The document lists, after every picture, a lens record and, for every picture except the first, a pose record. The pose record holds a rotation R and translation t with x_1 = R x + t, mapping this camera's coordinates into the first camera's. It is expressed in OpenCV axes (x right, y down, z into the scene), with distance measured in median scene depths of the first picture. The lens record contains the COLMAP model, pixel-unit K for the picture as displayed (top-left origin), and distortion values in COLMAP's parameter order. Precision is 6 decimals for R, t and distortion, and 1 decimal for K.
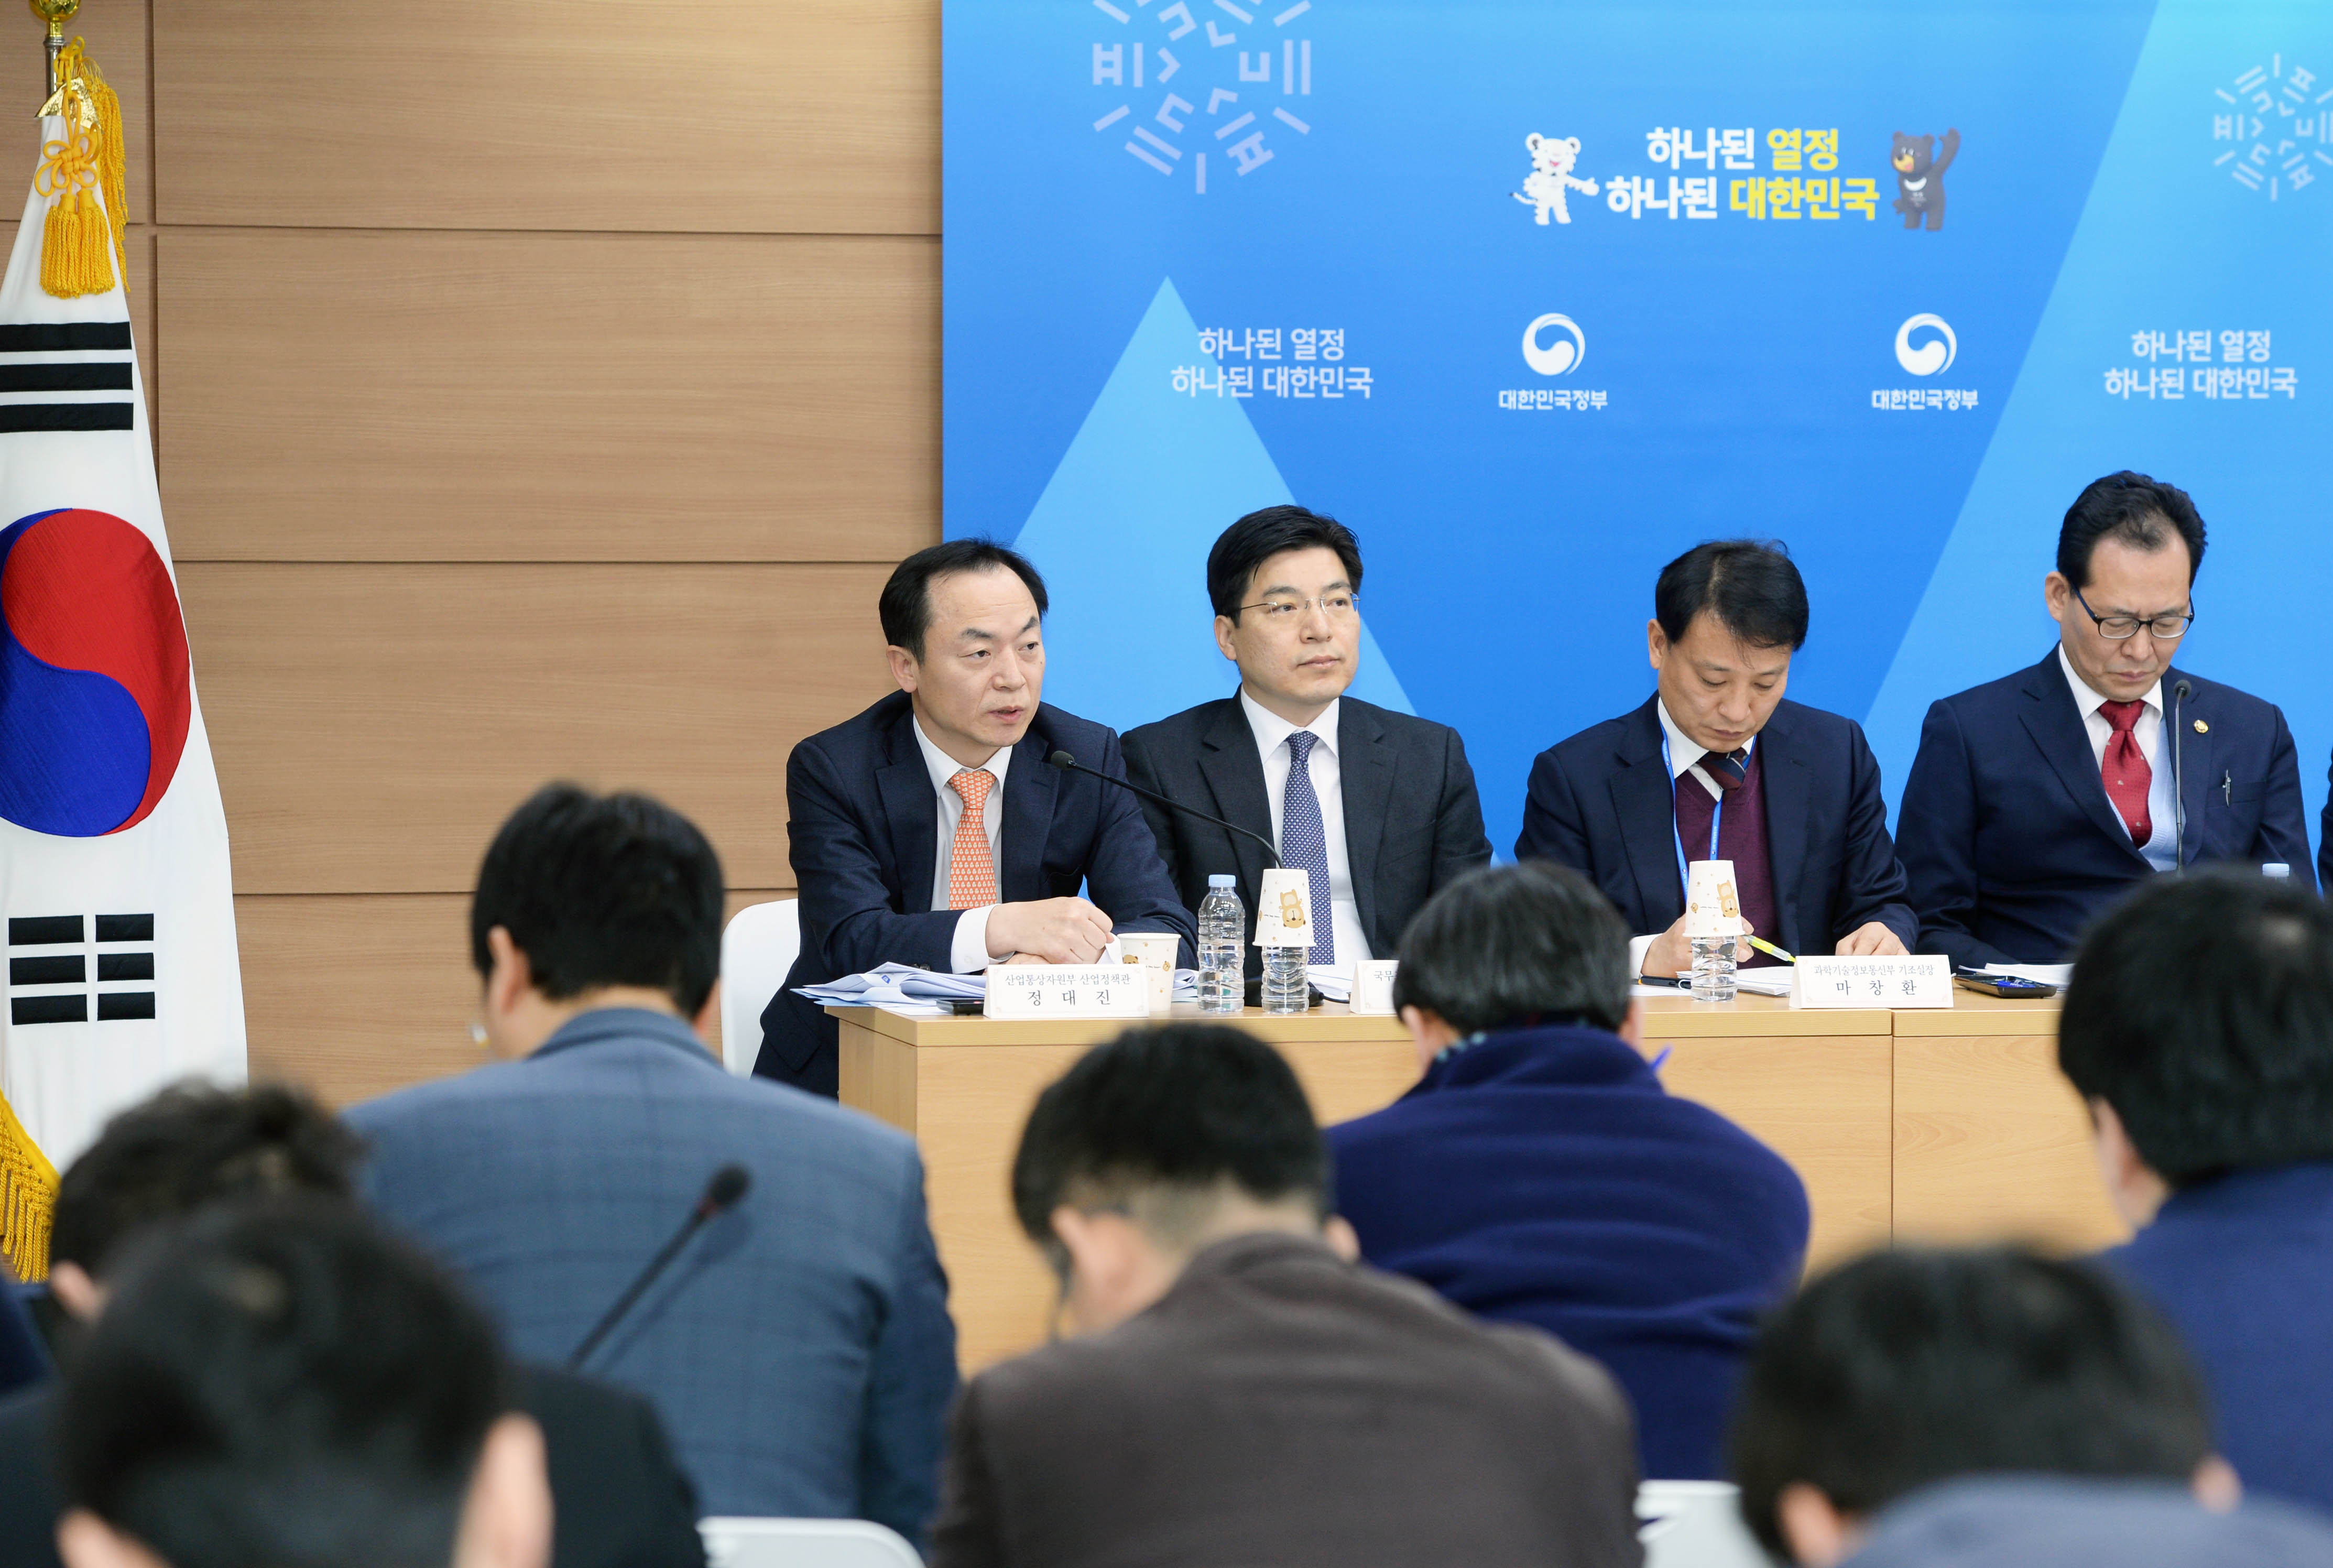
lens RADIAL K [[7582.9, 0, 1166.2], [0, 7582.9, 774.9], [0, 0, 1]] dist [0.429708, 0.000000]
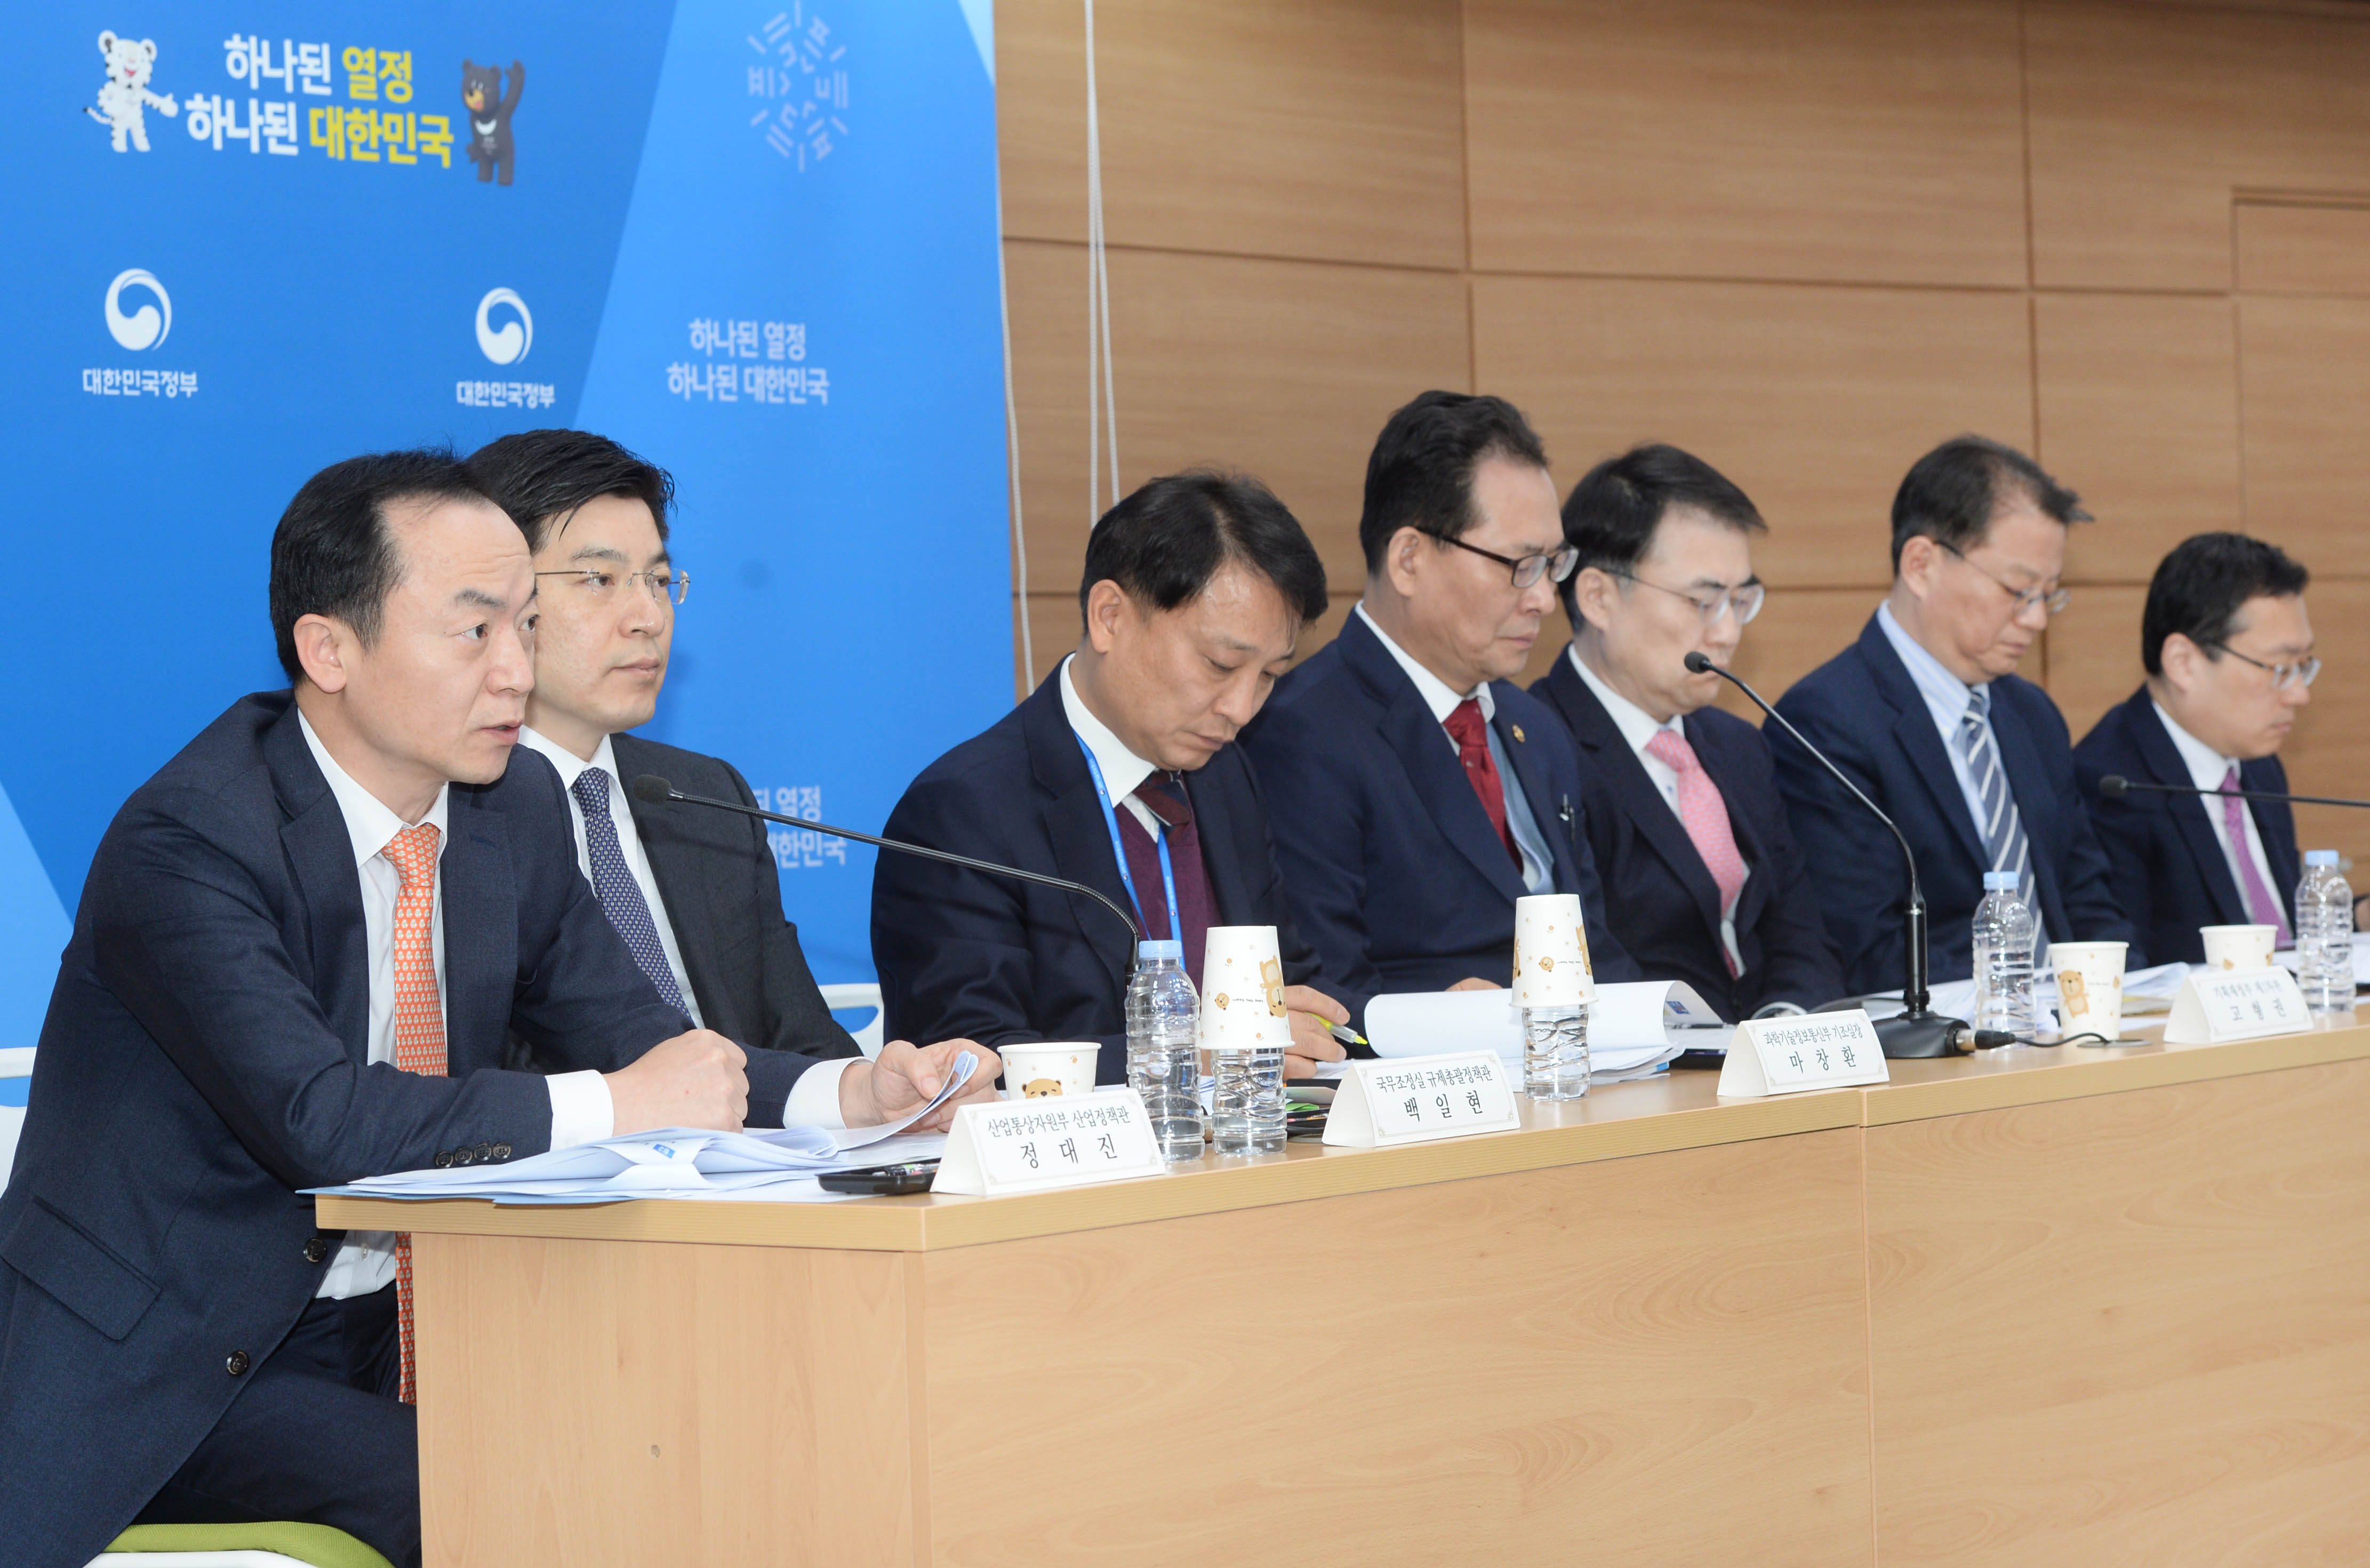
lens RADIAL K [[5702.4, 0, 1180.4], [0, 5702.4, 790.1], [0, 0, 1]] dist [-0.065436, 0.000000]
pose [[0.783166, -0.034334, 0.620864, -0.219993], [0.058093, 0.998147, -0.018082, 0.007252], [-0.619093, 0.050229, 0.783710, 0.494143]]
